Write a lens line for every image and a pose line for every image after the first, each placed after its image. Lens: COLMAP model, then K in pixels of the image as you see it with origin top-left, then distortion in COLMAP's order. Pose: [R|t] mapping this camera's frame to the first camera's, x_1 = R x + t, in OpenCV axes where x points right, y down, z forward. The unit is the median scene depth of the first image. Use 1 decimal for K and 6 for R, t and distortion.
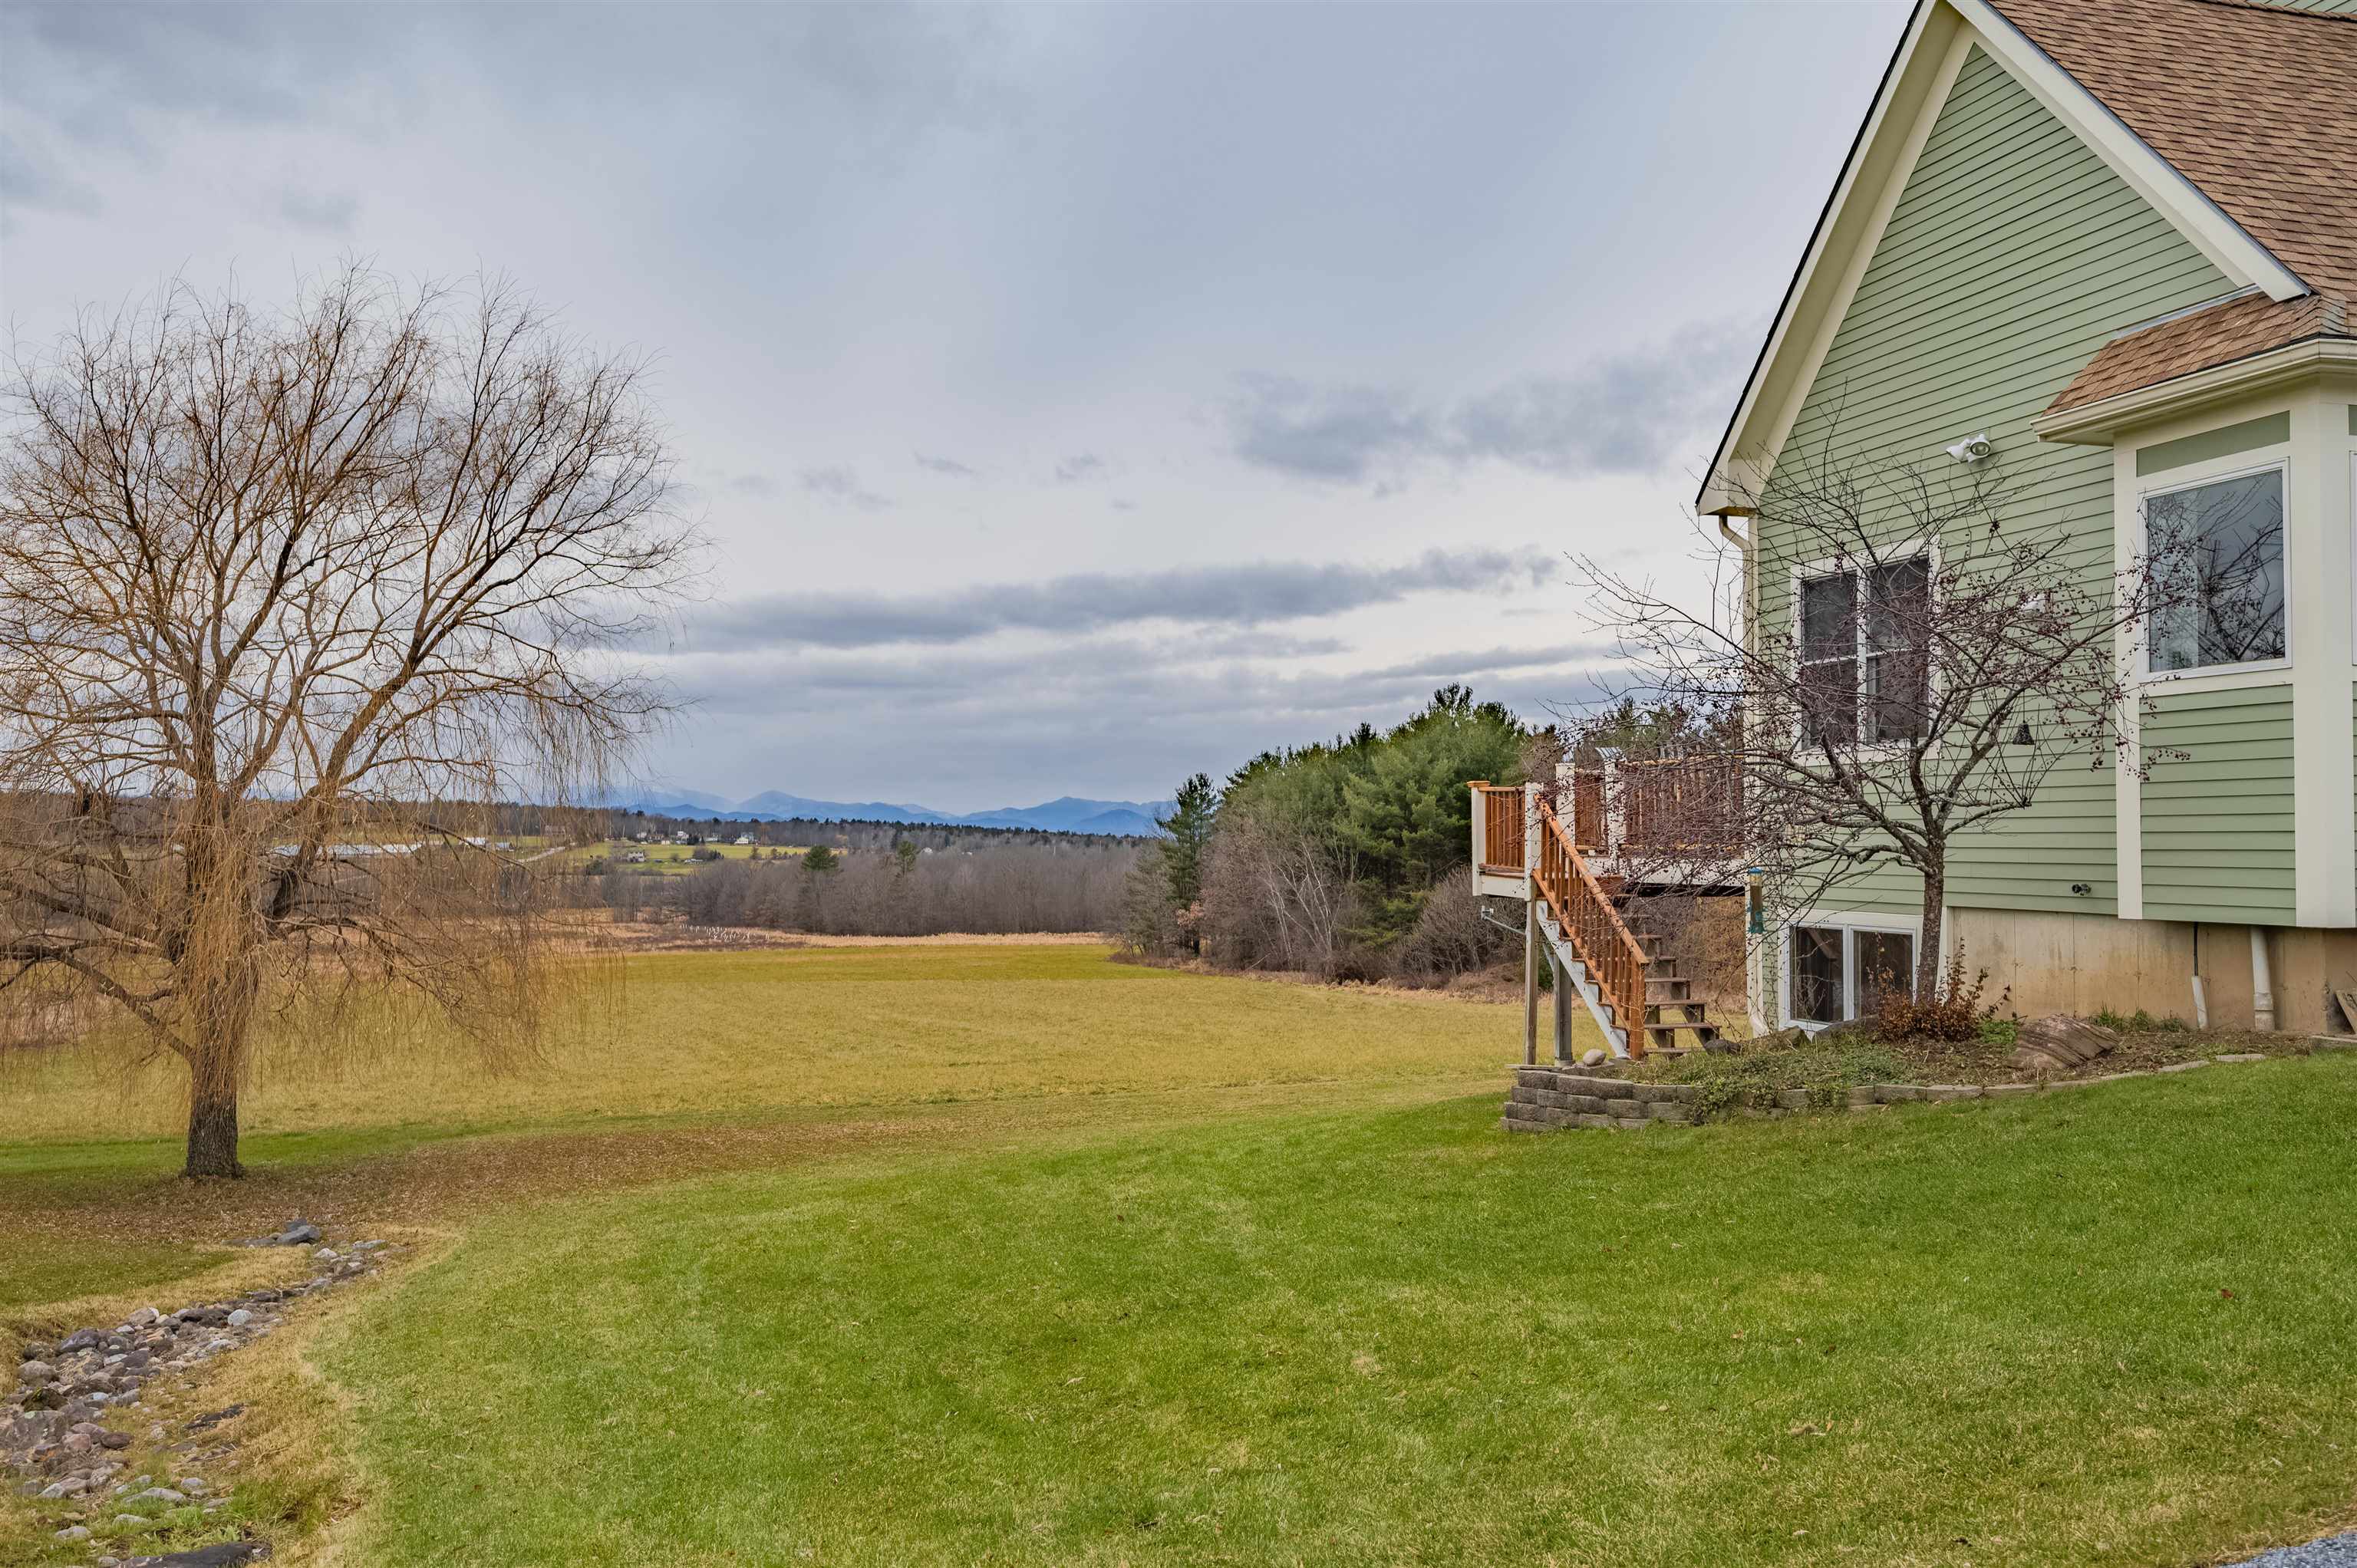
lens RADIAL K [[2025.5, 0, 1180.8], [0, 2025.5, 821.5], [0, 0, 1]] dist [-0.003146, 0.002862]
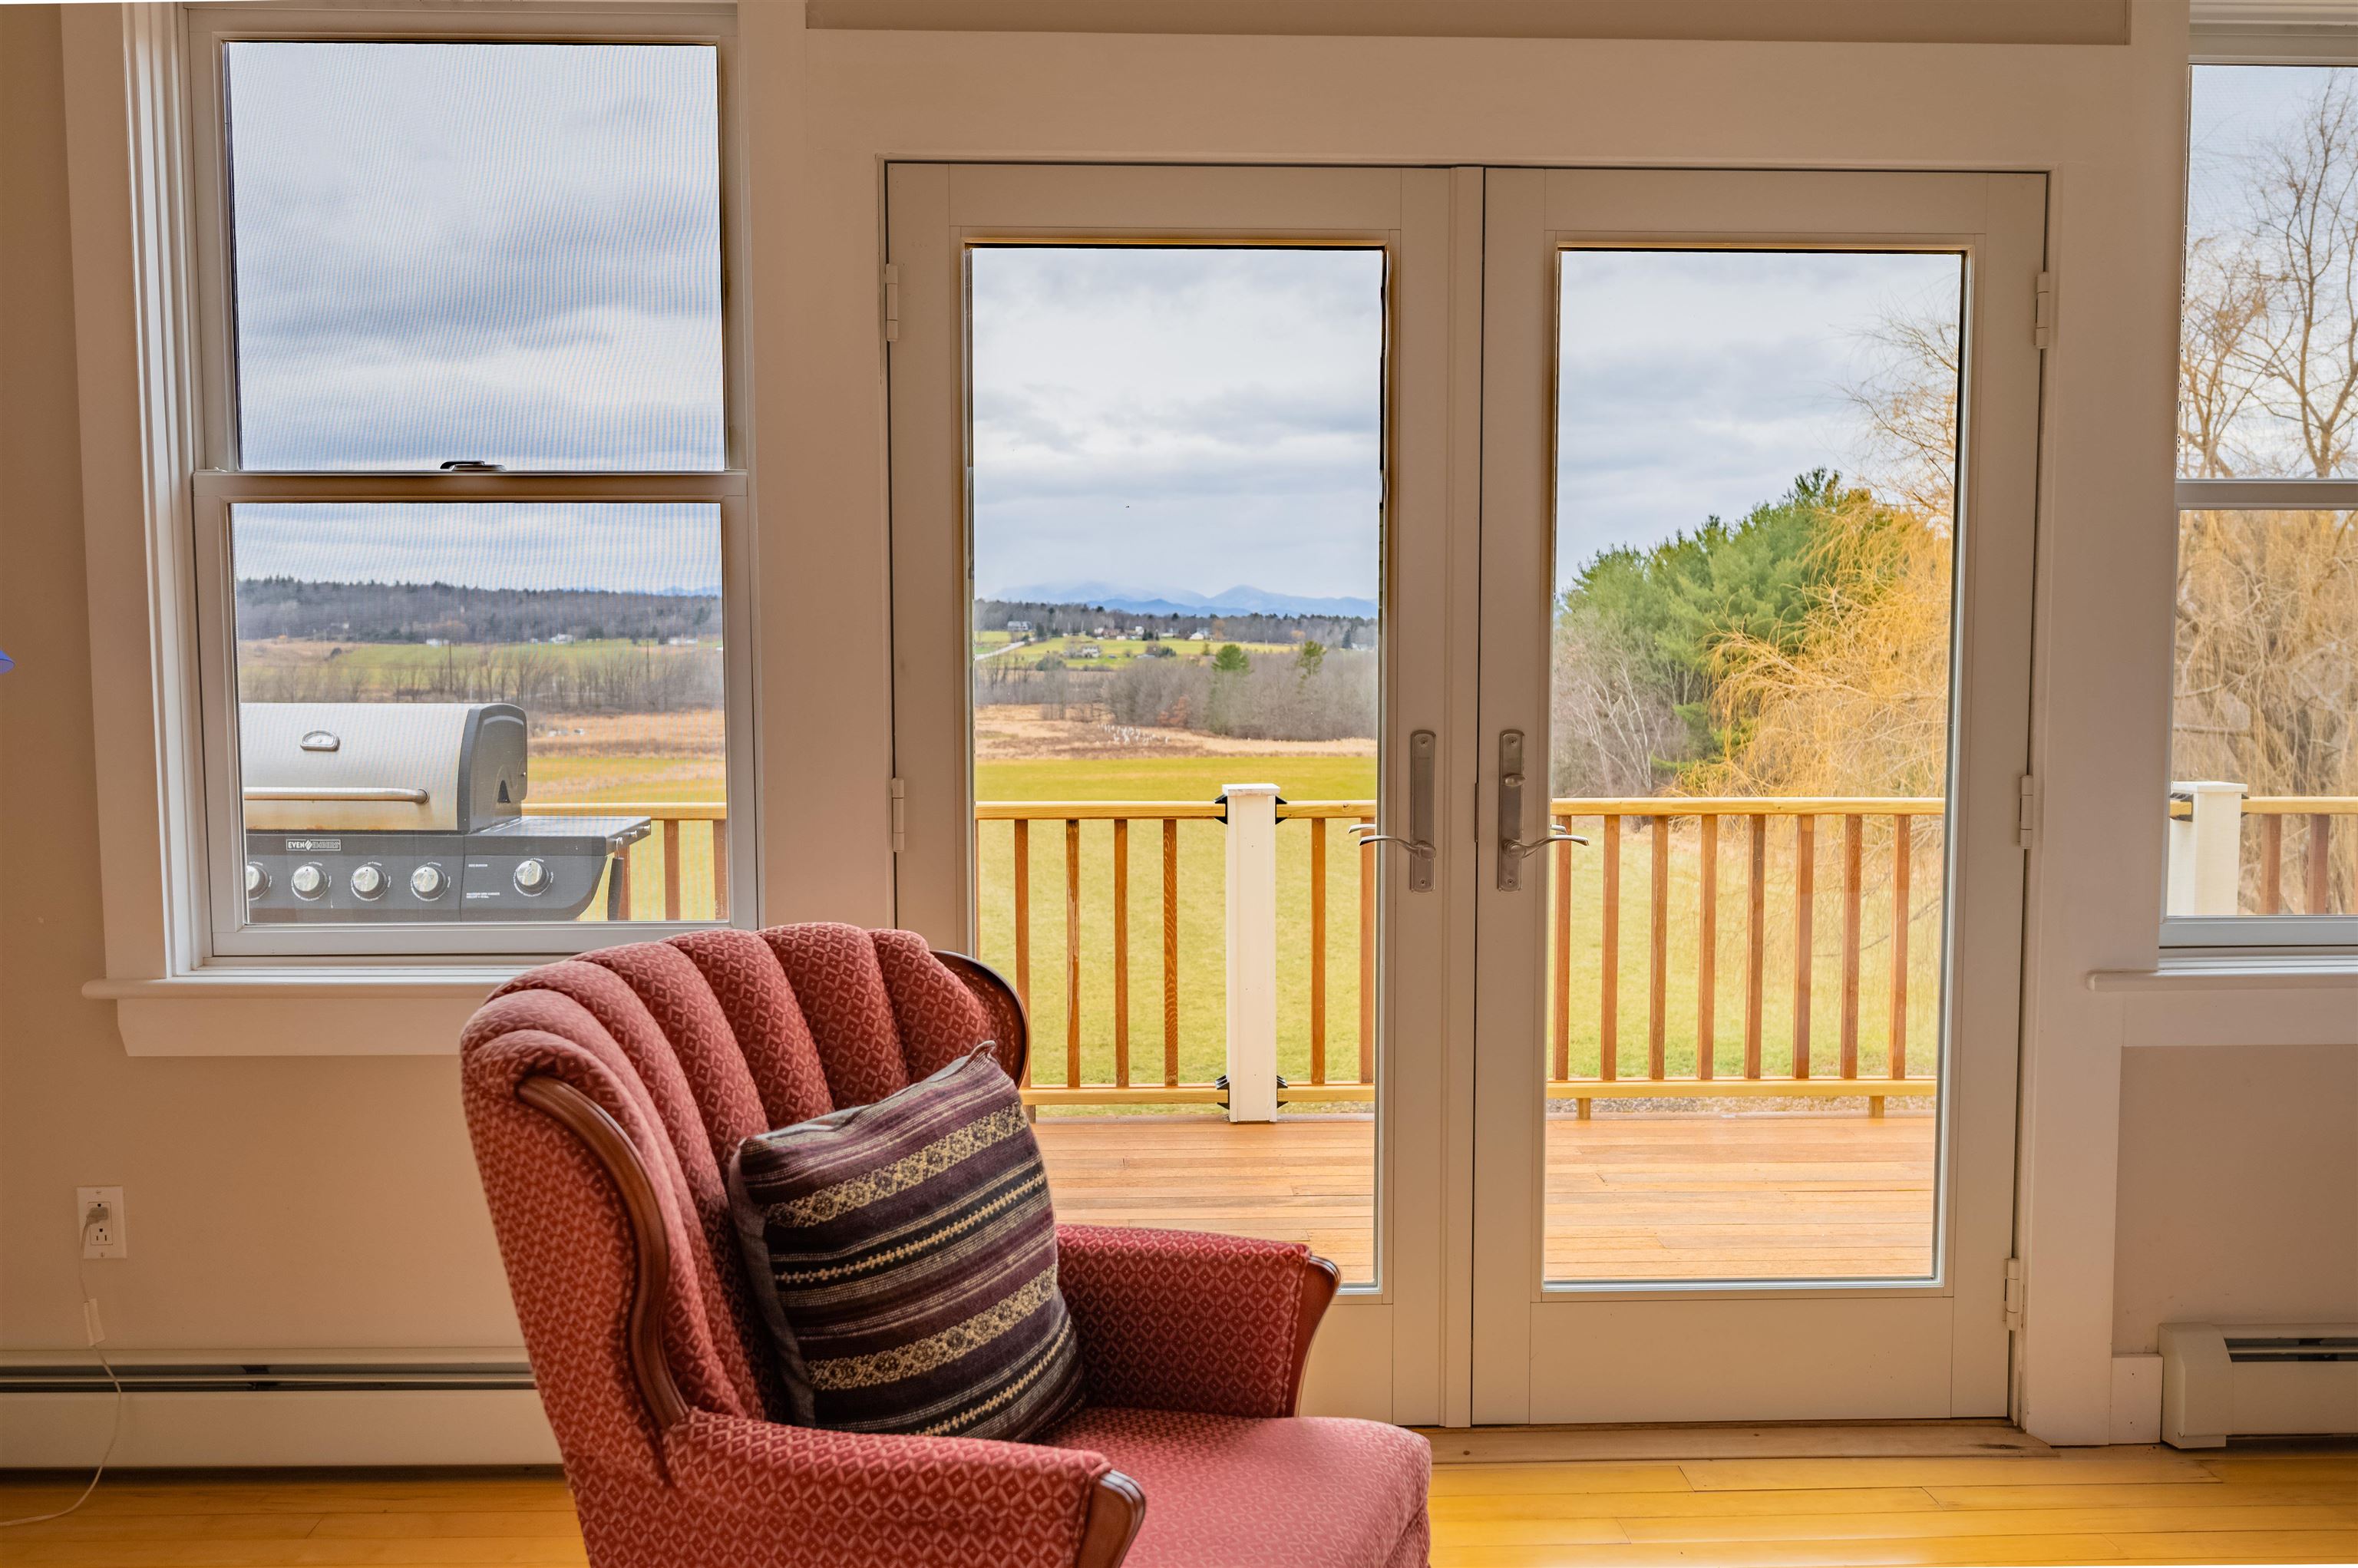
lens RADIAL K [[2065.7, 0, 1159.3], [0, 2065.7, 748.4], [0, 0, 1]] dist [-0.001365, -0.000750]
pose [[0.973095, 0.015492, -0.229882, 0.068571], [-0.000892, 0.997983, 0.063480, -0.006421], [0.230402, -0.061567, 0.971146, 0.109348]]
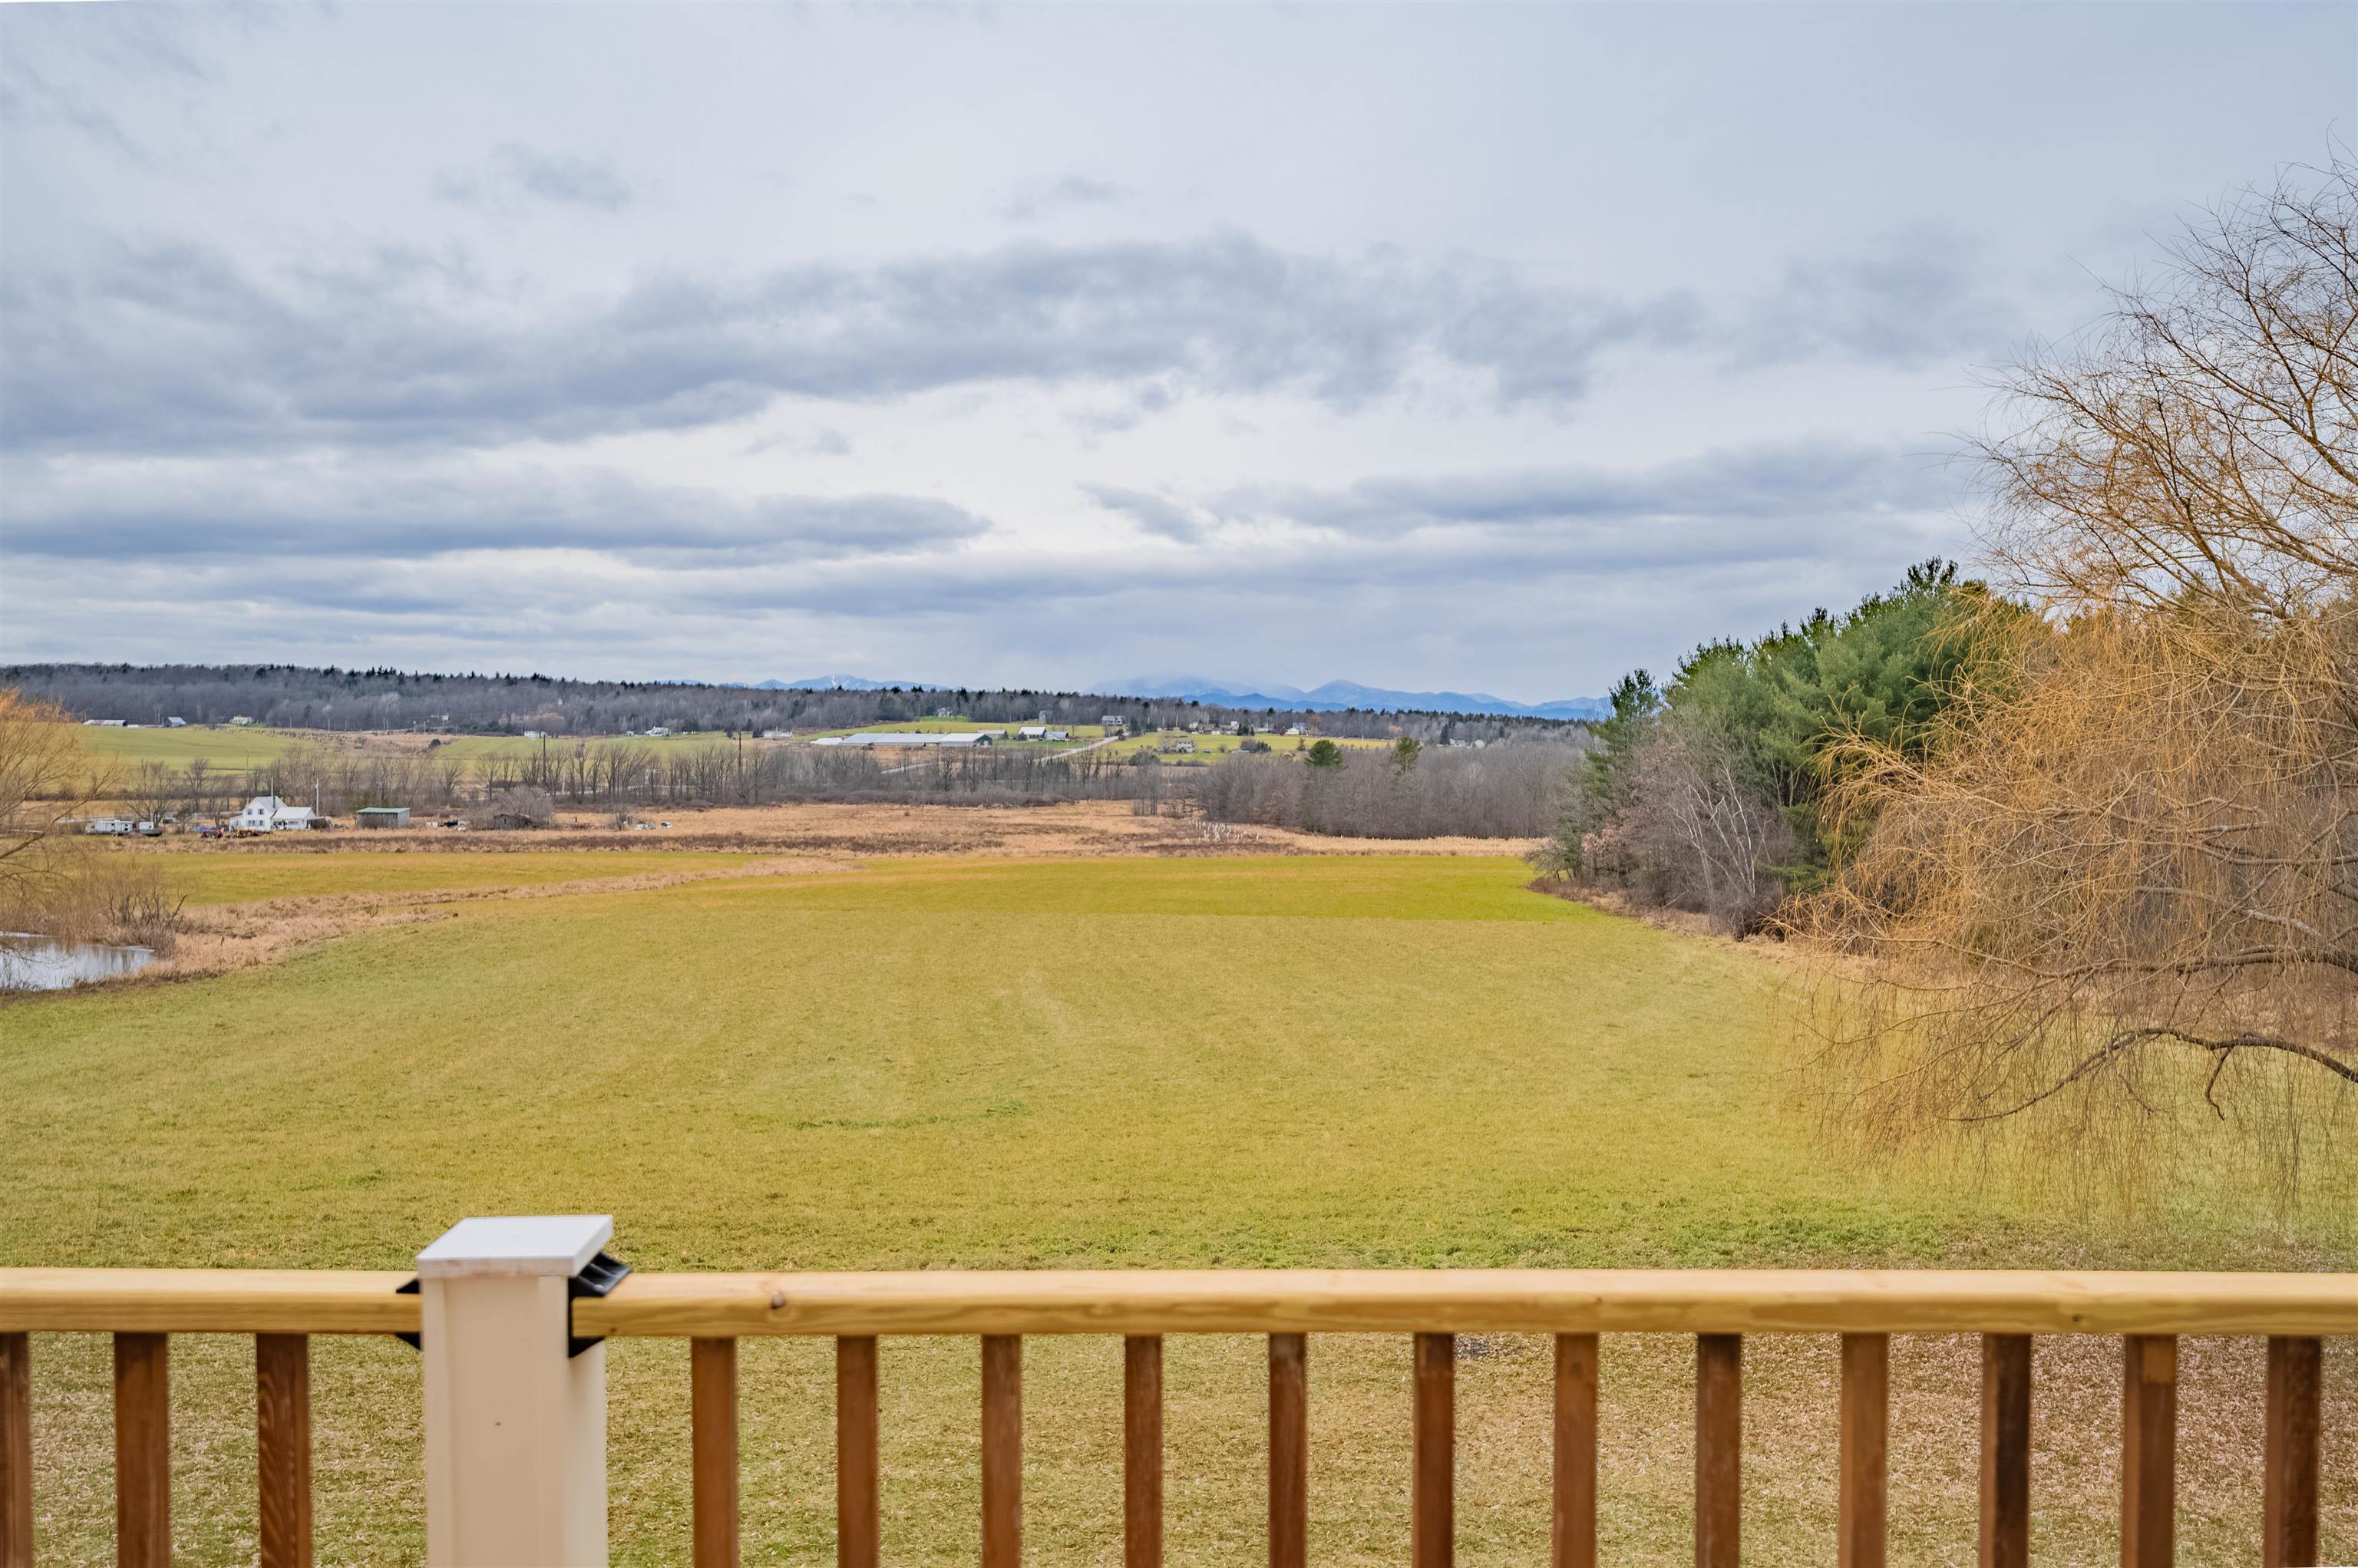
lens RADIAL K [[2086.3, 0, 1179.0], [0, 2086.3, 784.0], [0, 0, 1]] dist [-0.004542, 0.000566]
pose [[0.964094, 0.013389, -0.265225, 0.068880], [-0.004303, 0.999385, 0.034812, -0.006596], [0.265527, -0.032421, 0.963558, 0.133369]]
